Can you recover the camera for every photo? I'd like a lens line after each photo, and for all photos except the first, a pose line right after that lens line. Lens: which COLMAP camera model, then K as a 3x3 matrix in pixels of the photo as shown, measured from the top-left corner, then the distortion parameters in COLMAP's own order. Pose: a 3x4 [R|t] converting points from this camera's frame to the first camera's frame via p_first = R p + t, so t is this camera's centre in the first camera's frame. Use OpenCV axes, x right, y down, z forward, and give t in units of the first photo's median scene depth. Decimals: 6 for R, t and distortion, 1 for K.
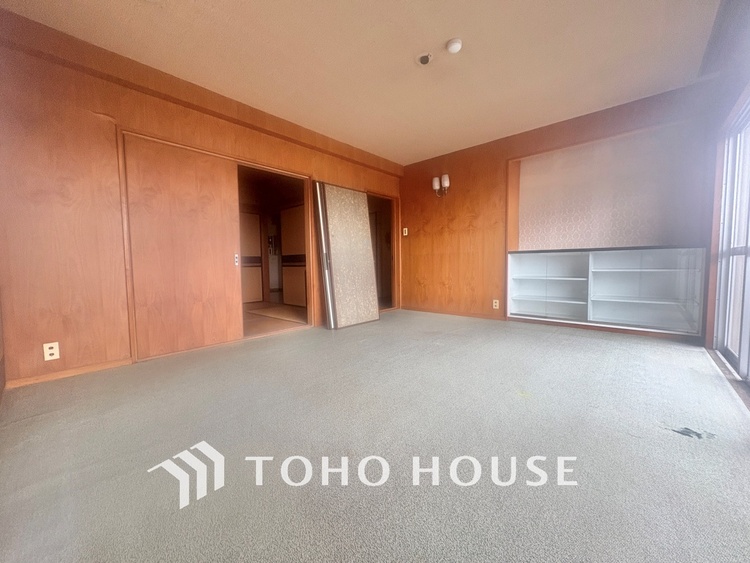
lens RADIAL K [[298.1, 0, 375.0], [0, 298.1, 281.5], [0, 0, 1]] dist [-0.001618, -0.000057]
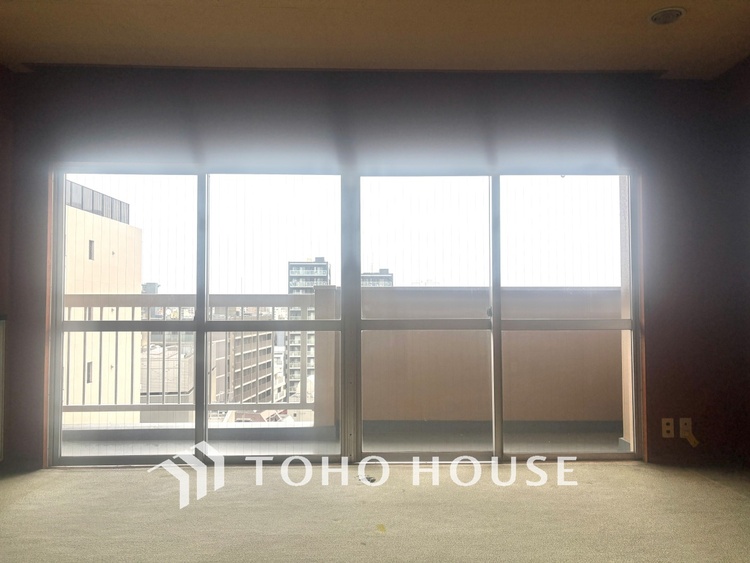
lens RADIAL K [[567.4, 0, 375.1], [0, 567.4, 285.9], [0, 0, 1]] dist [0.028426, -0.009750]
pose [[-0.685537, 0.042747, 0.726781, -0.241681], [0.059473, 0.998226, -0.002615, -0.095698], [-0.725604, 0.041432, -0.686864, 0.889520]]
